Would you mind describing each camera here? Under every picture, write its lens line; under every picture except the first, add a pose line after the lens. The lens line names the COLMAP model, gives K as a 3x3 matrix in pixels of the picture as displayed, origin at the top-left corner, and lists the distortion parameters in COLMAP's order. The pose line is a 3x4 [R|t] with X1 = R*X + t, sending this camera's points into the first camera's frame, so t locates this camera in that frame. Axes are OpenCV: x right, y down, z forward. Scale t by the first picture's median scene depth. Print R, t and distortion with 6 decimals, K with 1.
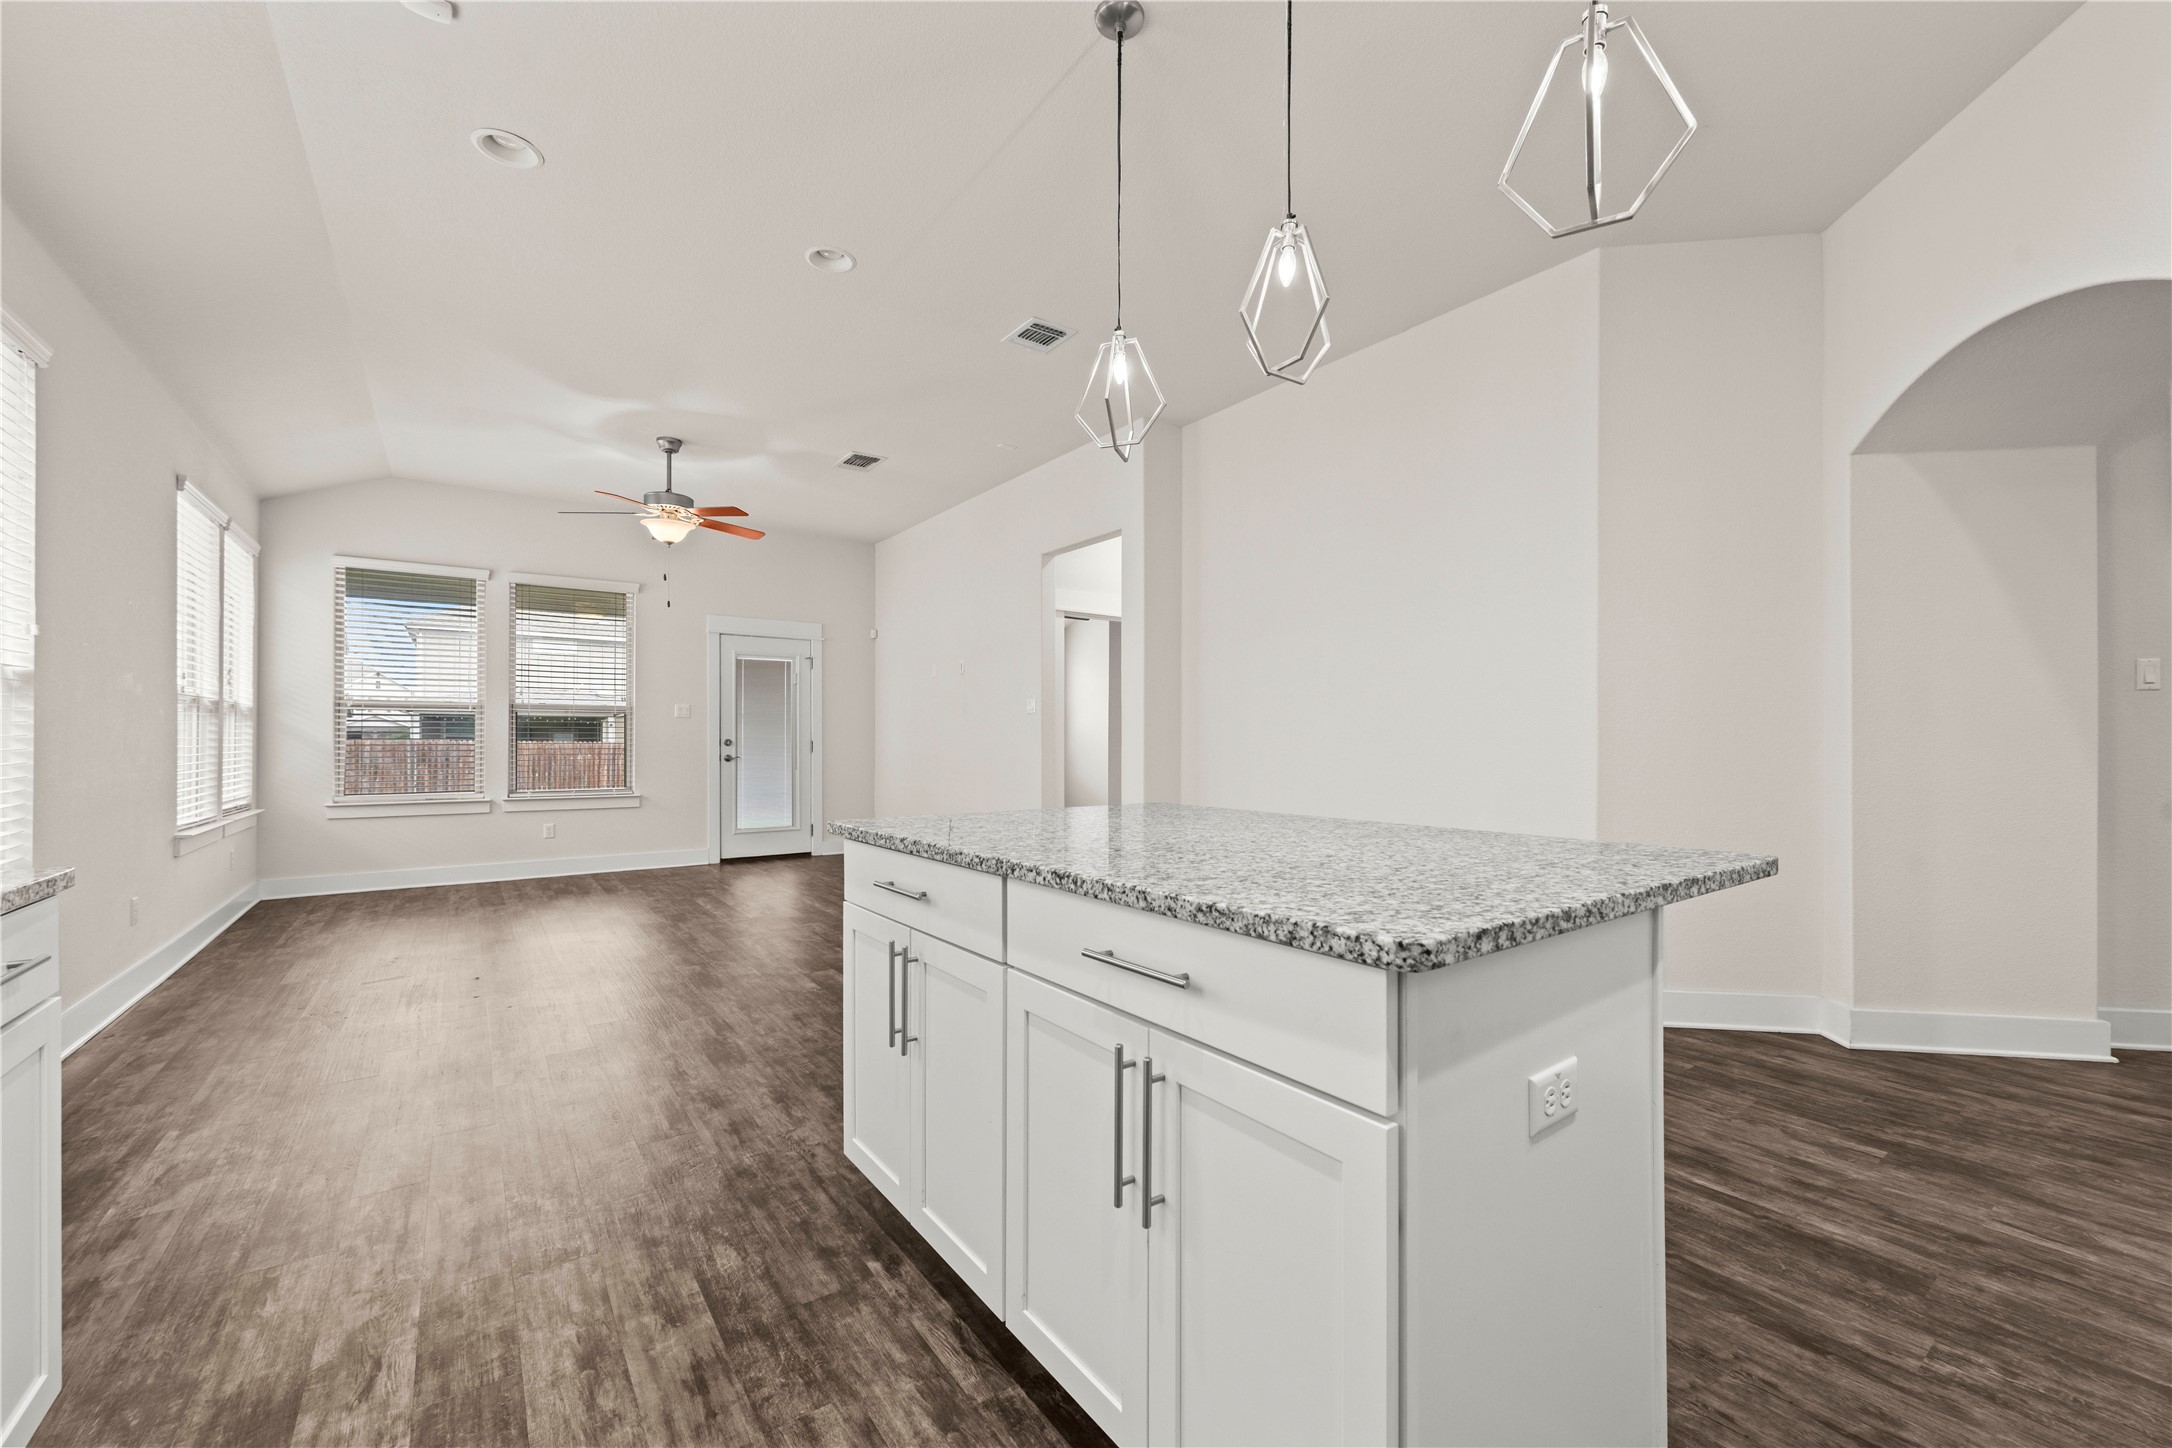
lens RADIAL K [[868.6, 0, 1087.1], [0, 868.6, 745.6], [0, 0, 1]] dist [0.000972, 0.000067]
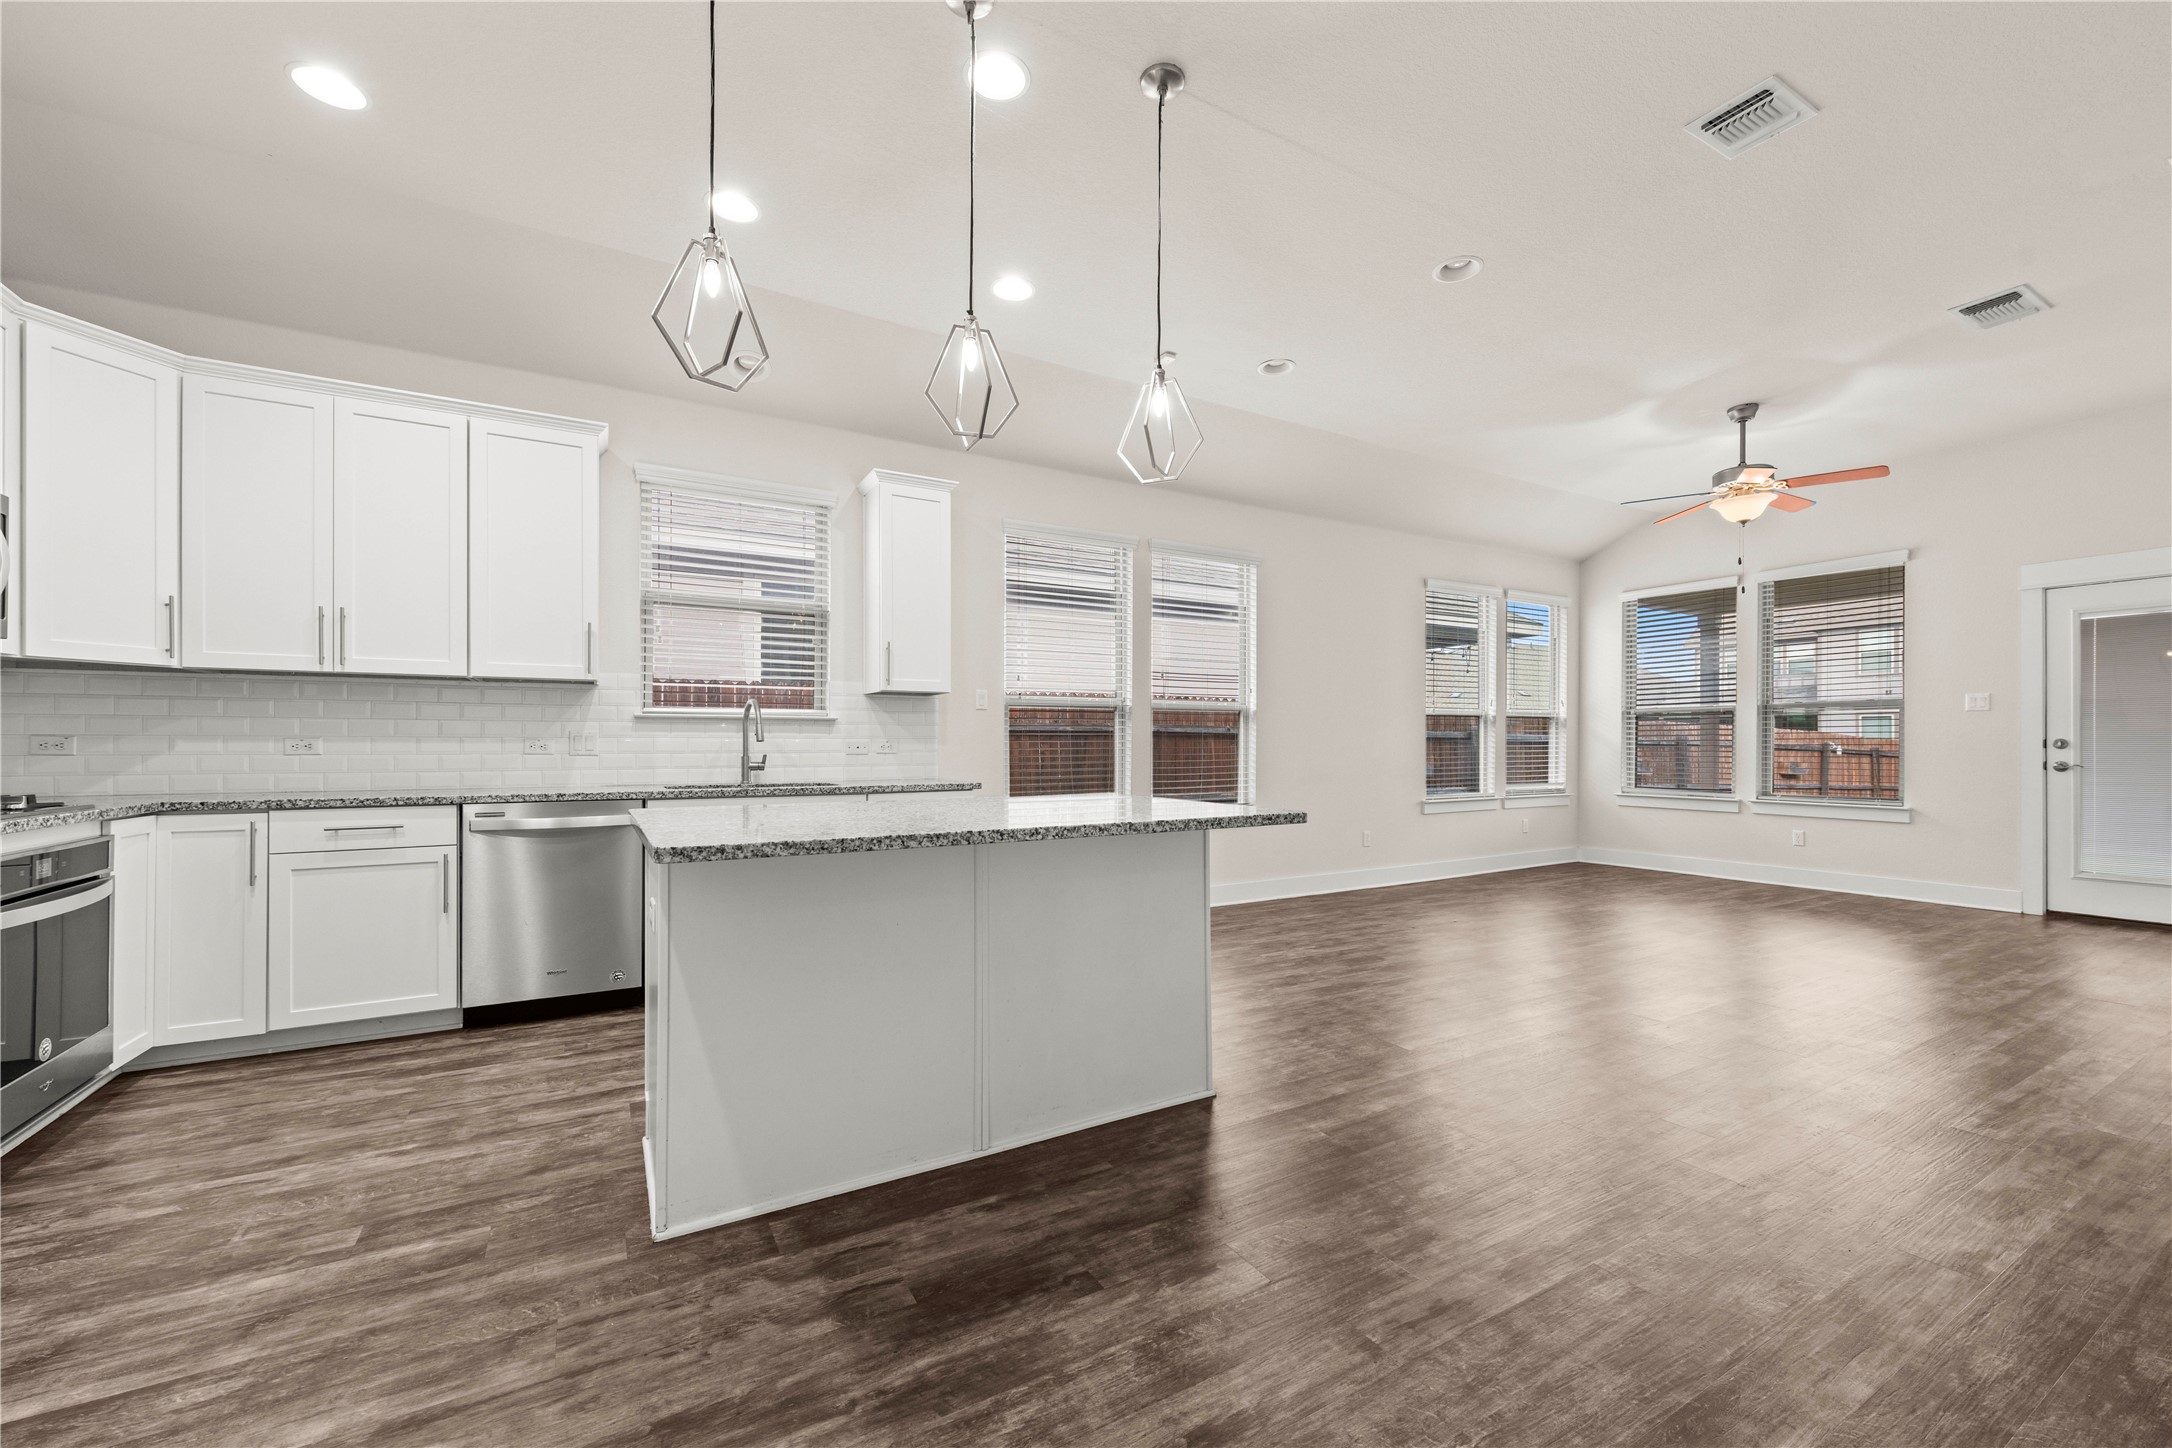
lens RADIAL K [[868.6, 0, 1111.0], [0, 868.6, 739.8], [0, 0, 1]] dist [0.000972, 0.000067]
pose [[-0.093707, -0.003176, -0.995595, 0.481193], [-0.005775, 0.999980, -0.002647, -0.001140], [0.995583, 0.005501, -0.093724, 0.439443]]
